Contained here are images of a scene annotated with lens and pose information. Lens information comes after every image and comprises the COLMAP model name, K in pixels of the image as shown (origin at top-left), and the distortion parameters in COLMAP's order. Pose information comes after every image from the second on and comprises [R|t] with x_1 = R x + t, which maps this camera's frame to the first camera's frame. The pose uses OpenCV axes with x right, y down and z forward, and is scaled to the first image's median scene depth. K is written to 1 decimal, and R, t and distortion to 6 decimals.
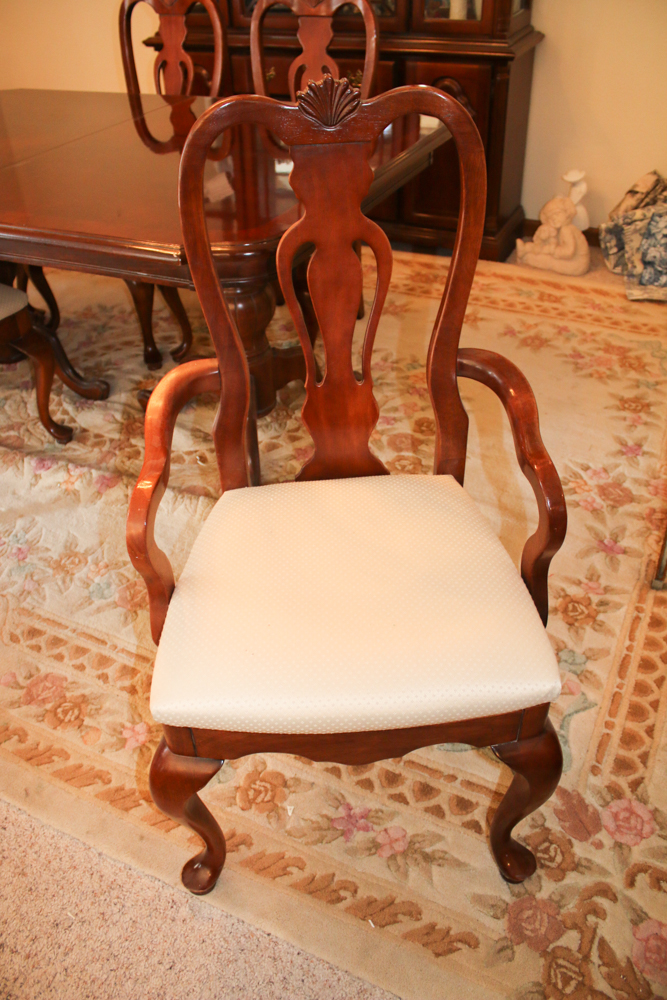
lens RADIAL K [[813.9, 0, 333.5], [0, 813.9, 500.0], [0, 0, 1]] dist [-0.172982, 0.151973]
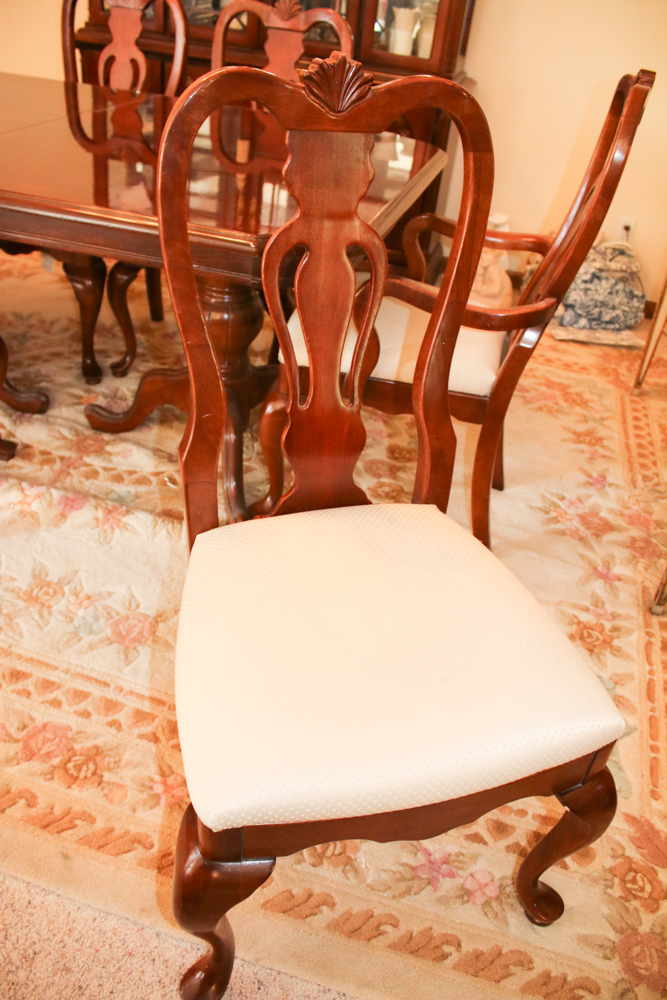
lens RADIAL K [[813.9, 0, 333.5], [0, 813.9, 500.0], [0, 0, 1]] dist [-0.172982, 0.151973]
pose [[0.975207, 0.018096, 0.220552, -0.226714], [-0.007550, 0.998792, -0.048564, 0.017198], [-0.221164, 0.045694, 0.974165, 0.086322]]
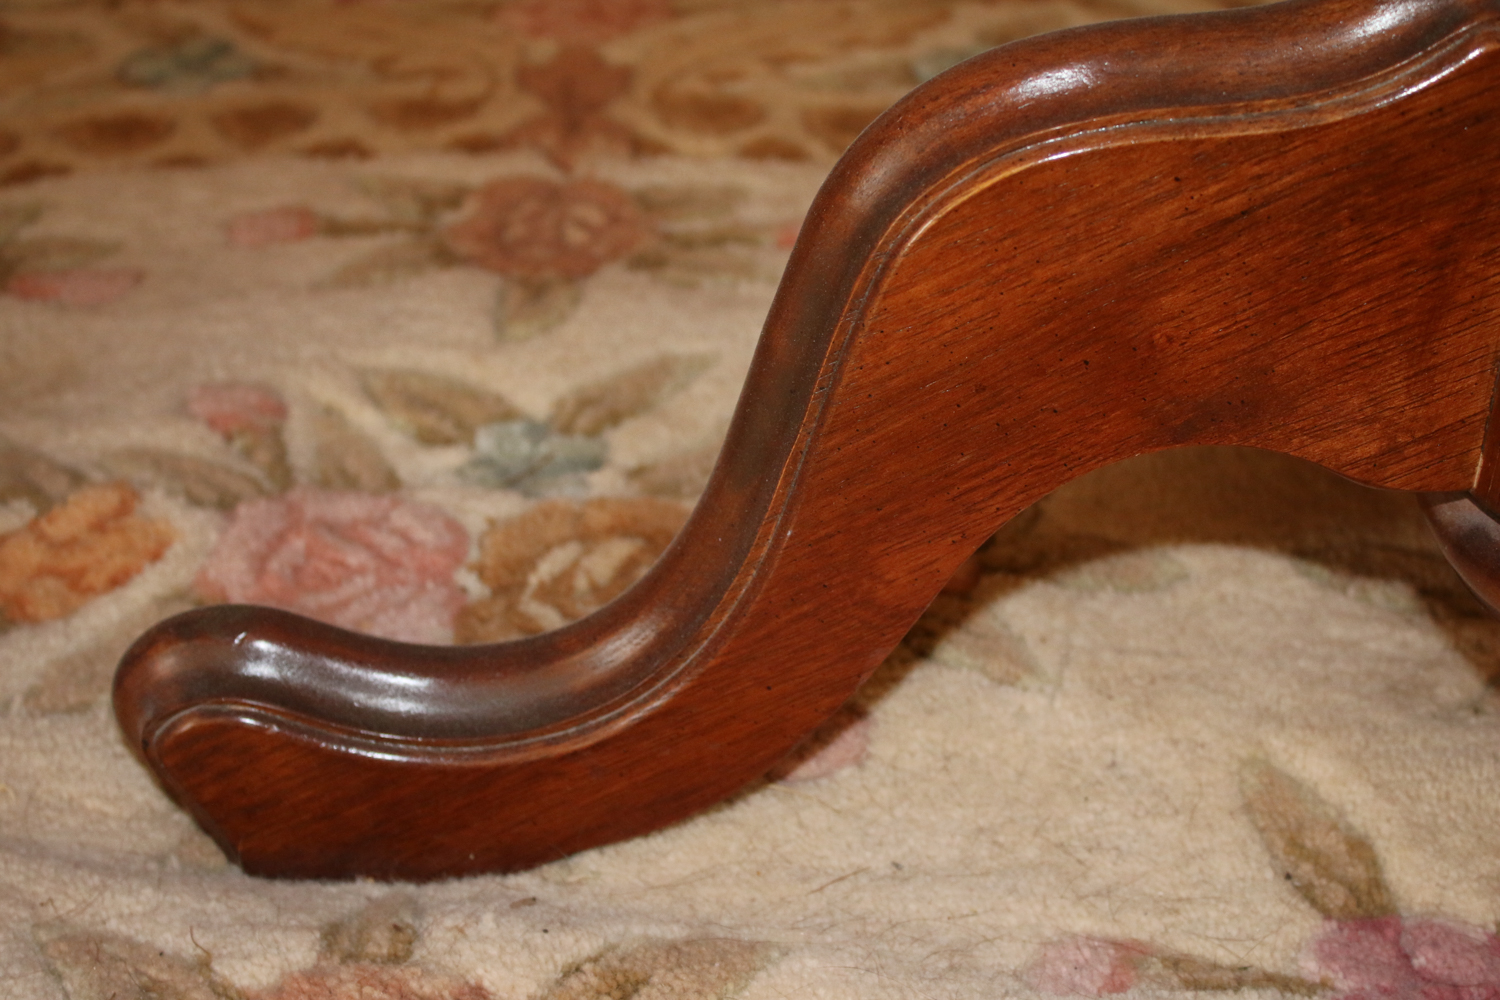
lens RADIAL K [[2297.7, 0, 750.0], [0, 2297.7, 500.0], [0, 0, 1]] dist [-0.013335, -0.038443]
pose [[0.913872, -0.187467, 0.360131, -0.361028], [0.223884, 0.972654, -0.061812, -0.163854], [-0.338695, 0.137116, 0.930852, 1.025585]]
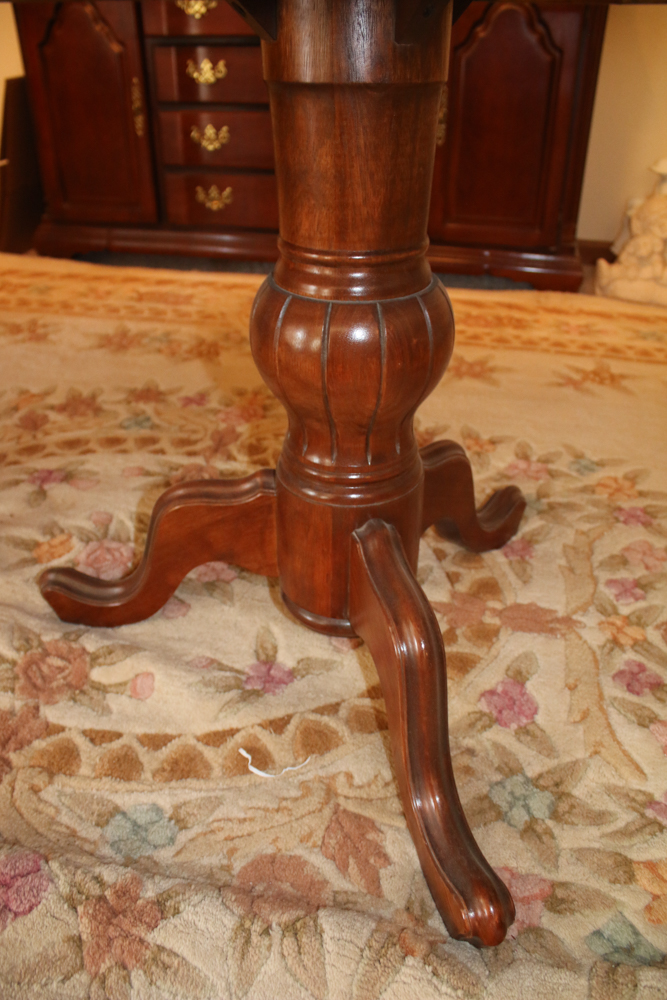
lens RADIAL K [[813.9, 0, 333.5], [0, 813.9, 500.0], [0, 0, 1]] dist [-0.172982, 0.151973]
pose [[0.976763, -0.081290, 0.198308, -0.235006], [0.102932, 0.989509, -0.101374, -0.155568], [-0.187987, 0.119431, 0.974883, 0.762497]]
